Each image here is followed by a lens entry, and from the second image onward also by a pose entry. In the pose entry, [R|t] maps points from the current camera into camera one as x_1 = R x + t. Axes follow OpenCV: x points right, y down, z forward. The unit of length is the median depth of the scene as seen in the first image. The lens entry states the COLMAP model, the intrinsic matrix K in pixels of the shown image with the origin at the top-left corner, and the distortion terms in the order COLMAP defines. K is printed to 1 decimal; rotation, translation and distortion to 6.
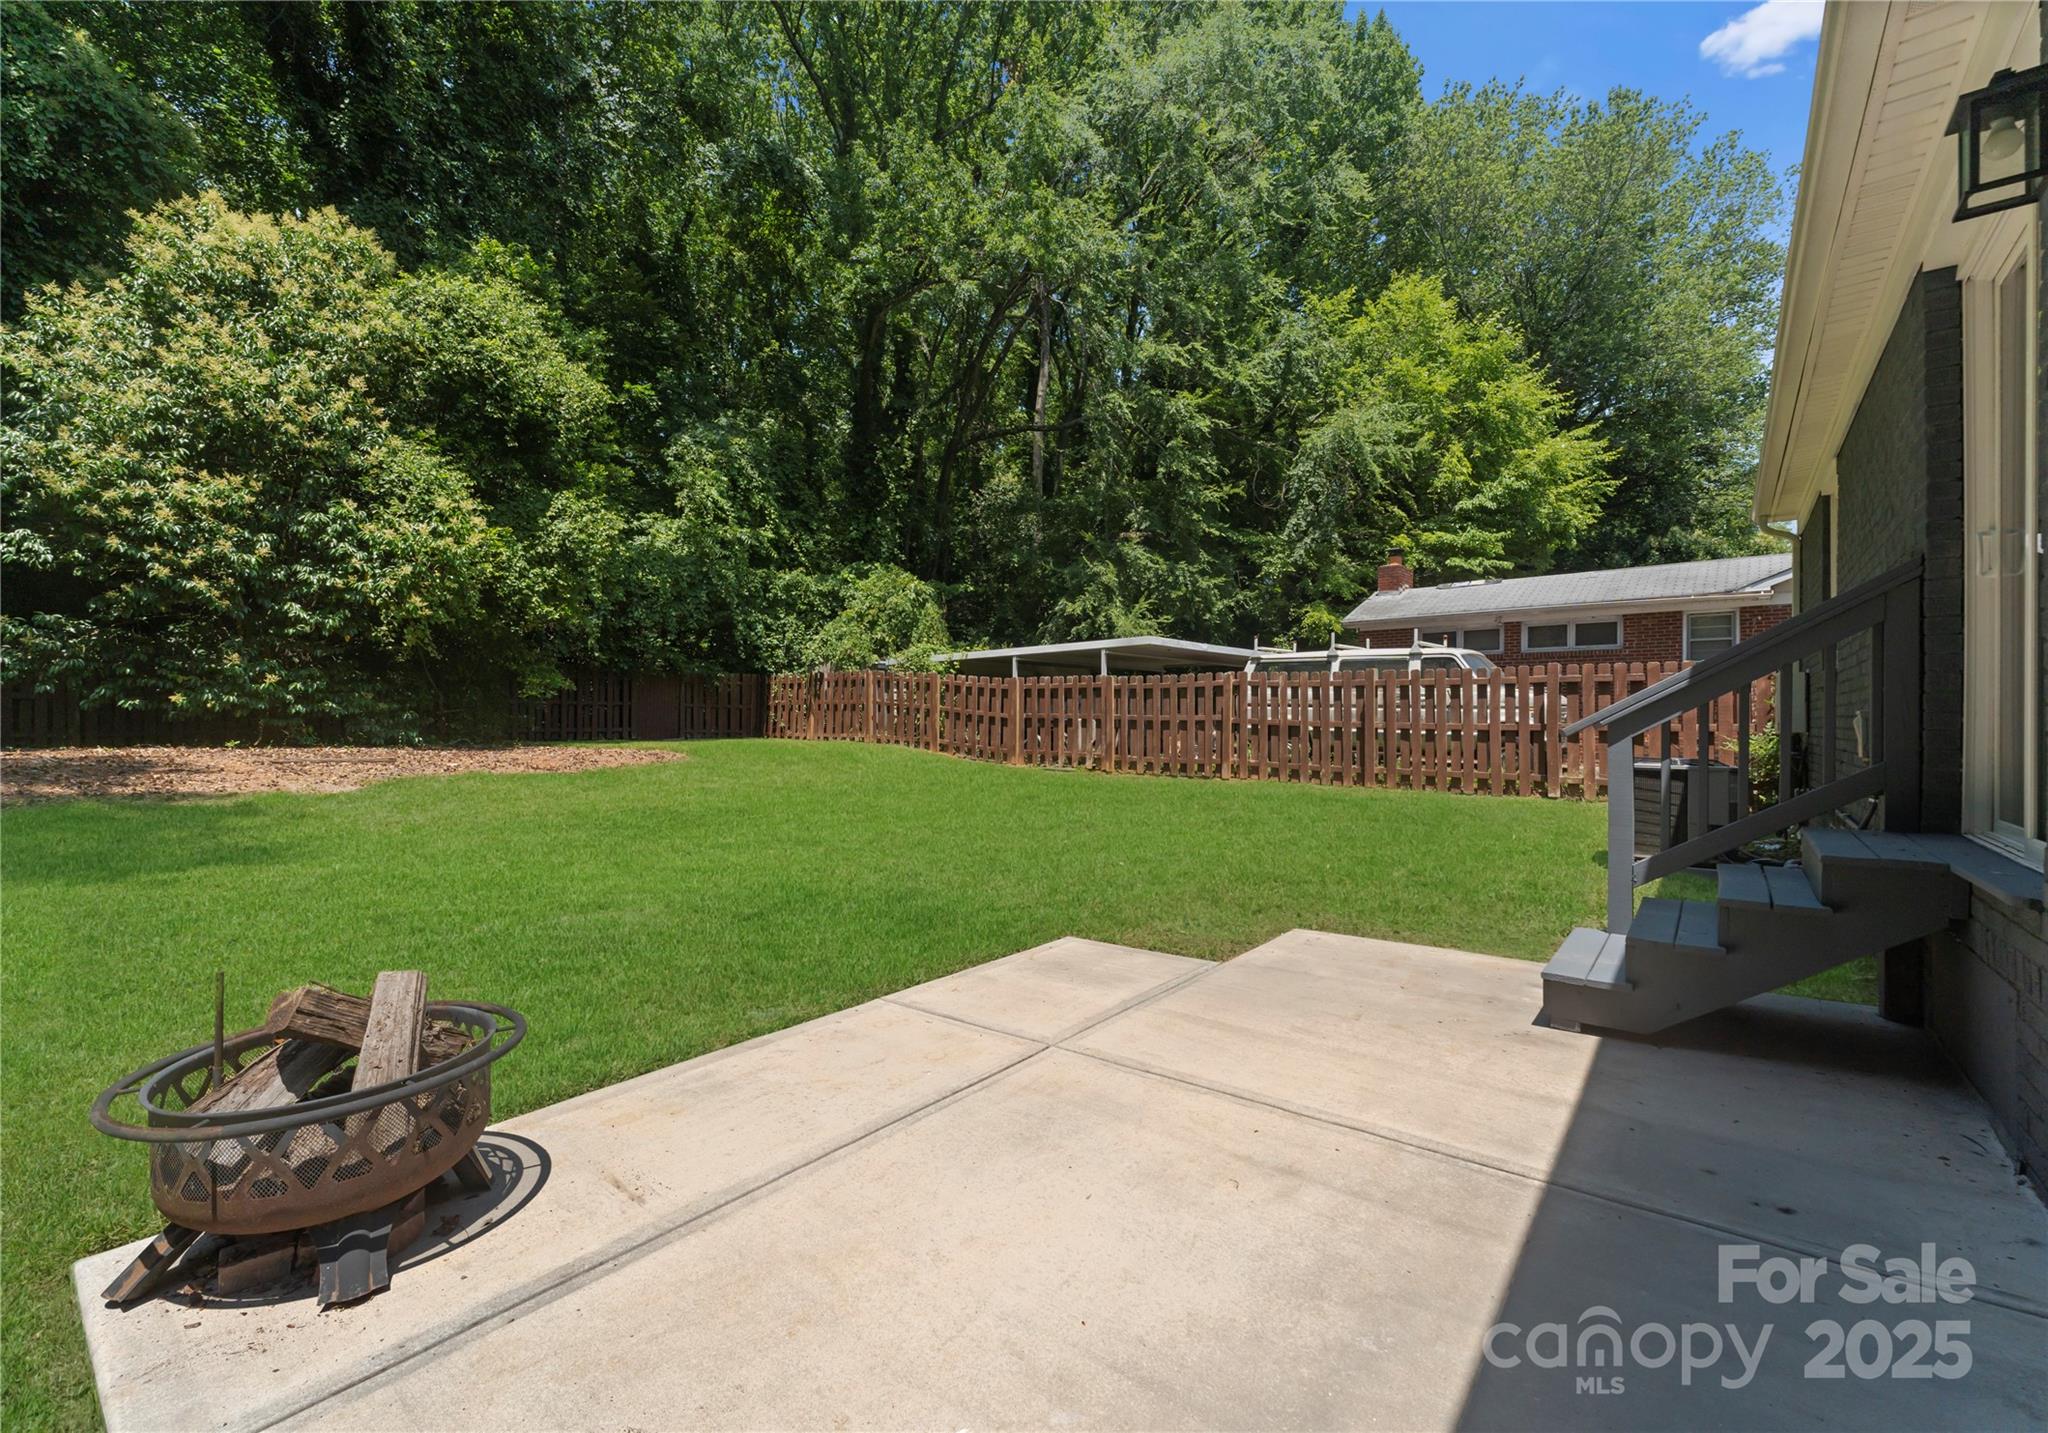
lens RADIAL K [[856.4, 0, 1024.0], [0, 856.4, 716.5], [0, 0, 1]] dist [0.005358, 0.000239]
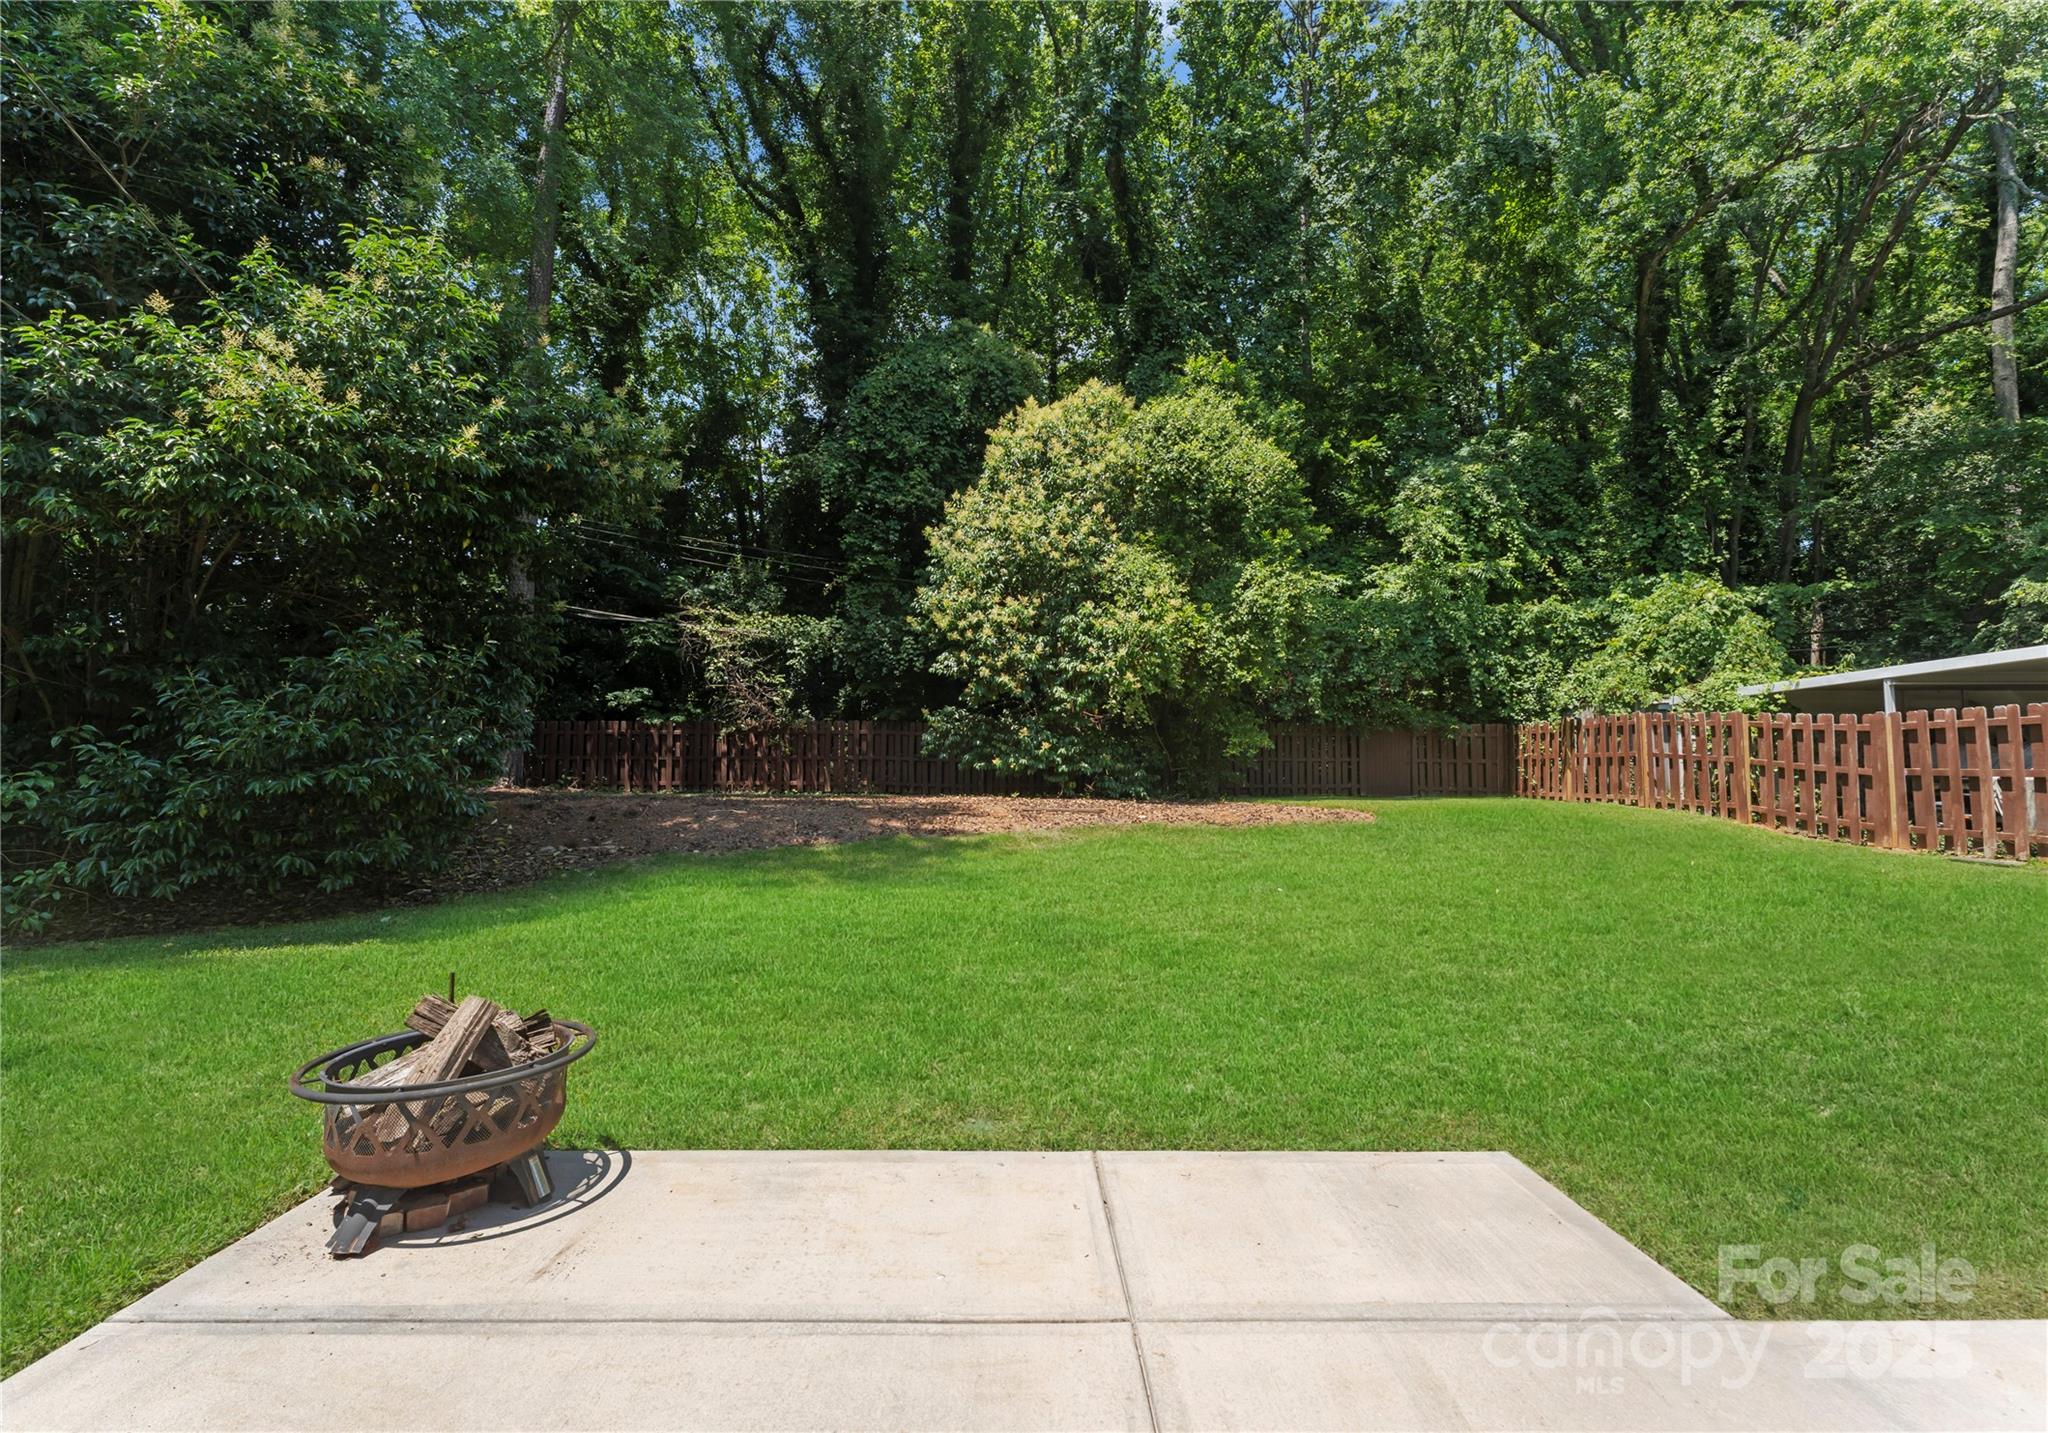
lens RADIAL K [[868.0, 0, 1024.0], [0, 868.0, 716.5], [0, 0, 1]] dist [-0.000664, -0.000255]
pose [[0.635998, -0.050727, -0.770022, 0.101456], [0.002596, 0.997972, -0.063599, -0.003407], [0.771686, 0.038450, 0.634840, 0.106867]]
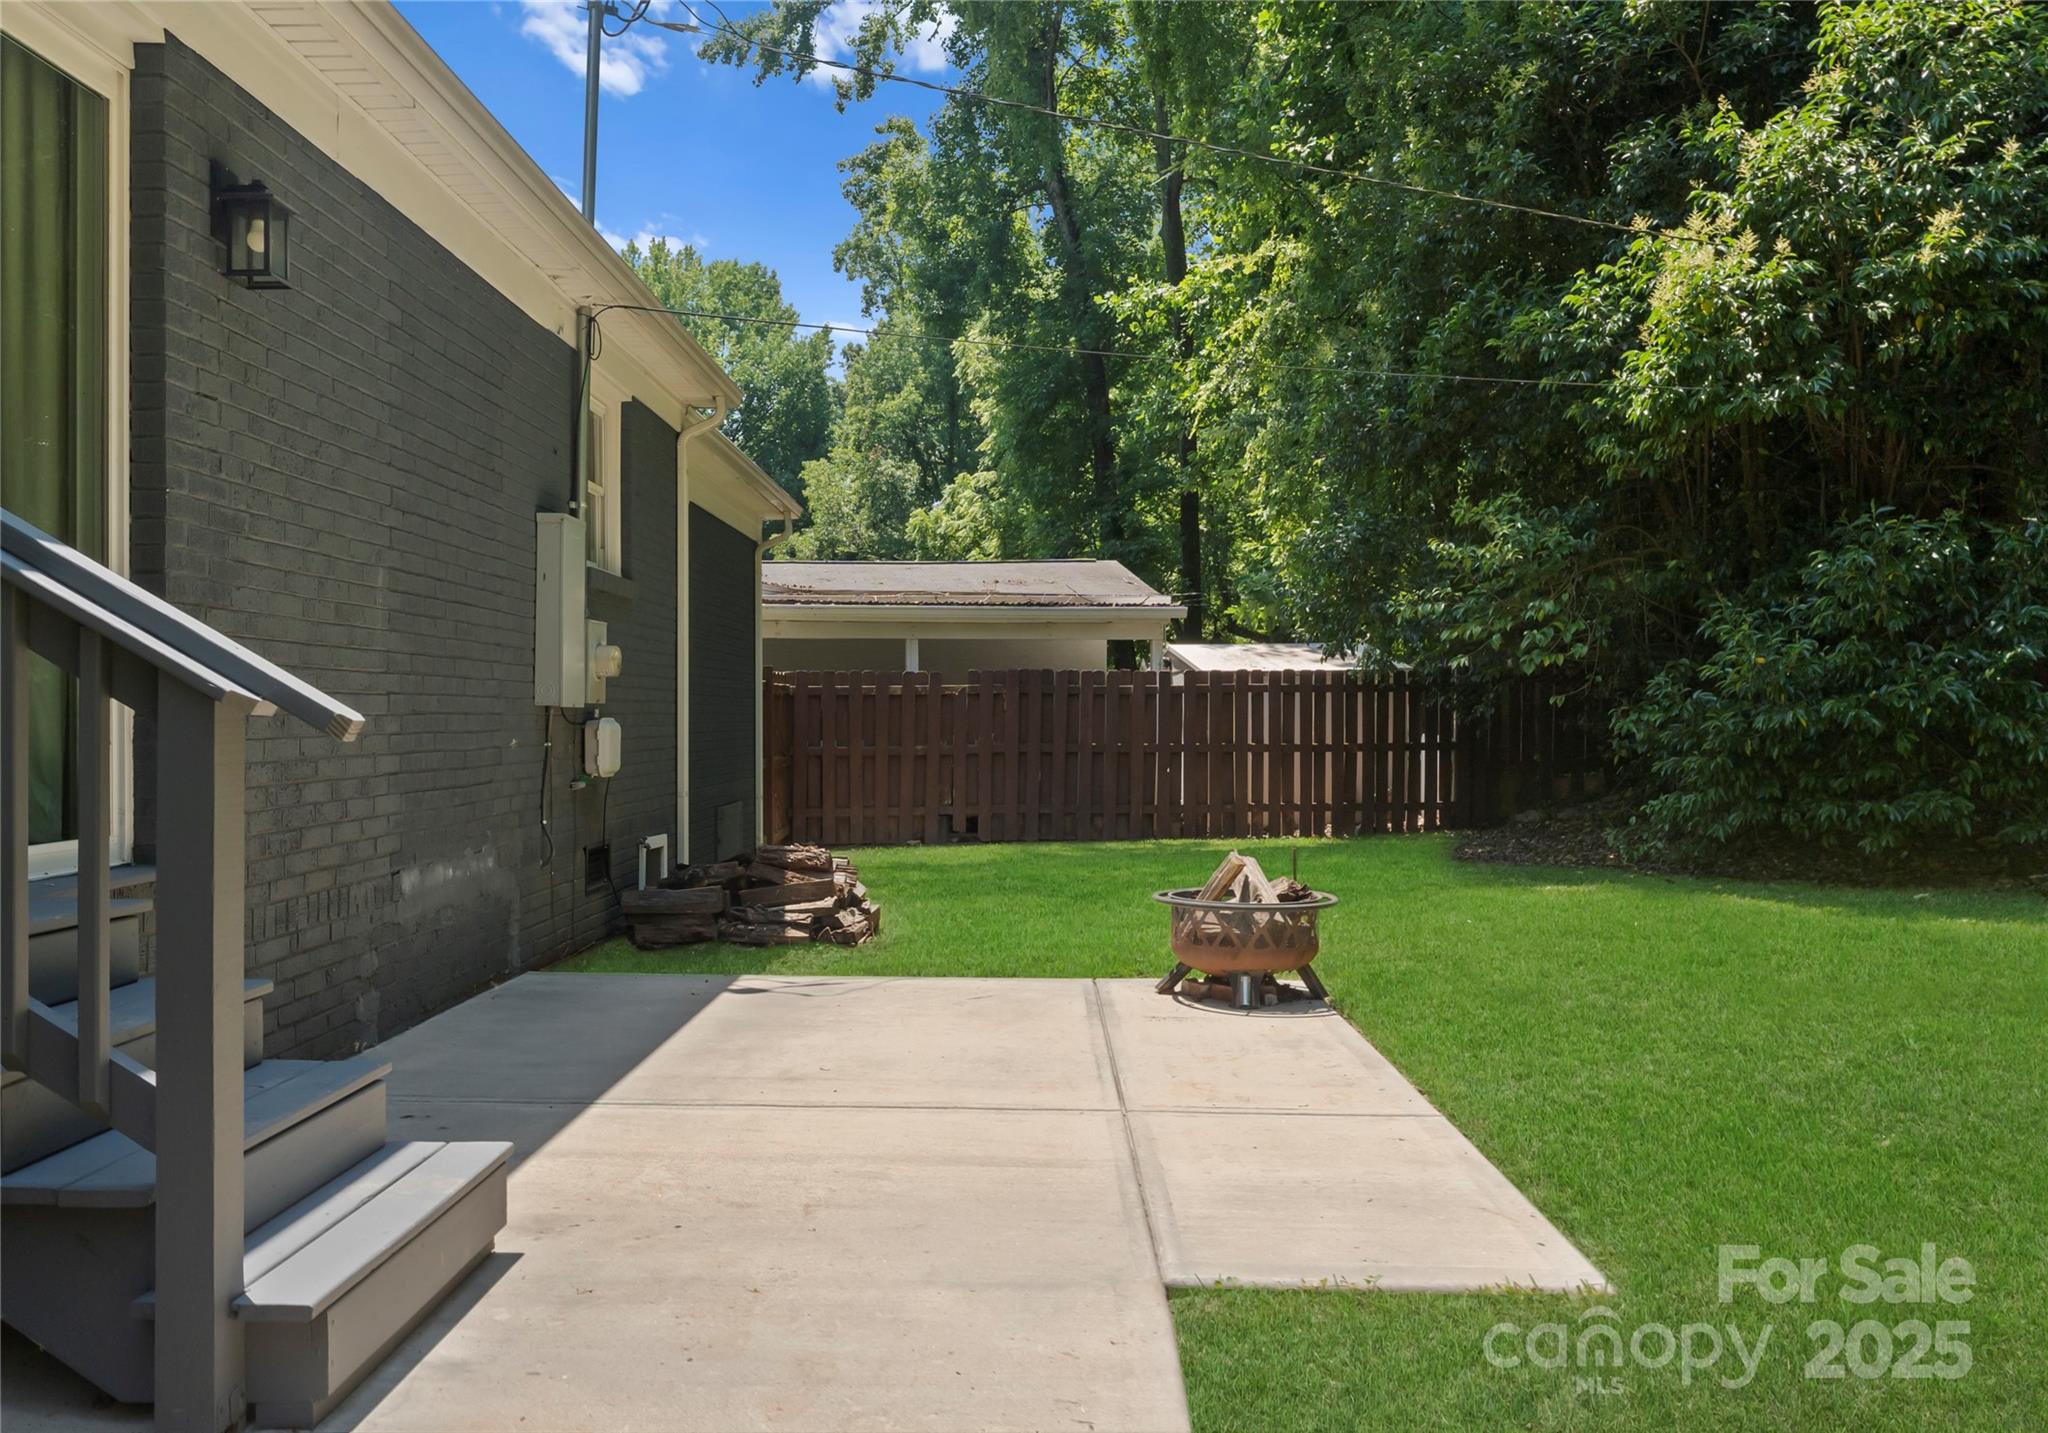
lens RADIAL K [[1612.8, 0, 1024.0], [0, 1612.8, 716.5], [0, 0, 1]] dist [0.002042, 0.001361]
pose [[-0.785081, -0.003124, -0.619386, 0.213542], [0.003469, 0.999949, -0.009440, 0.006236], [0.619384, -0.009559, -0.785030, 0.437574]]
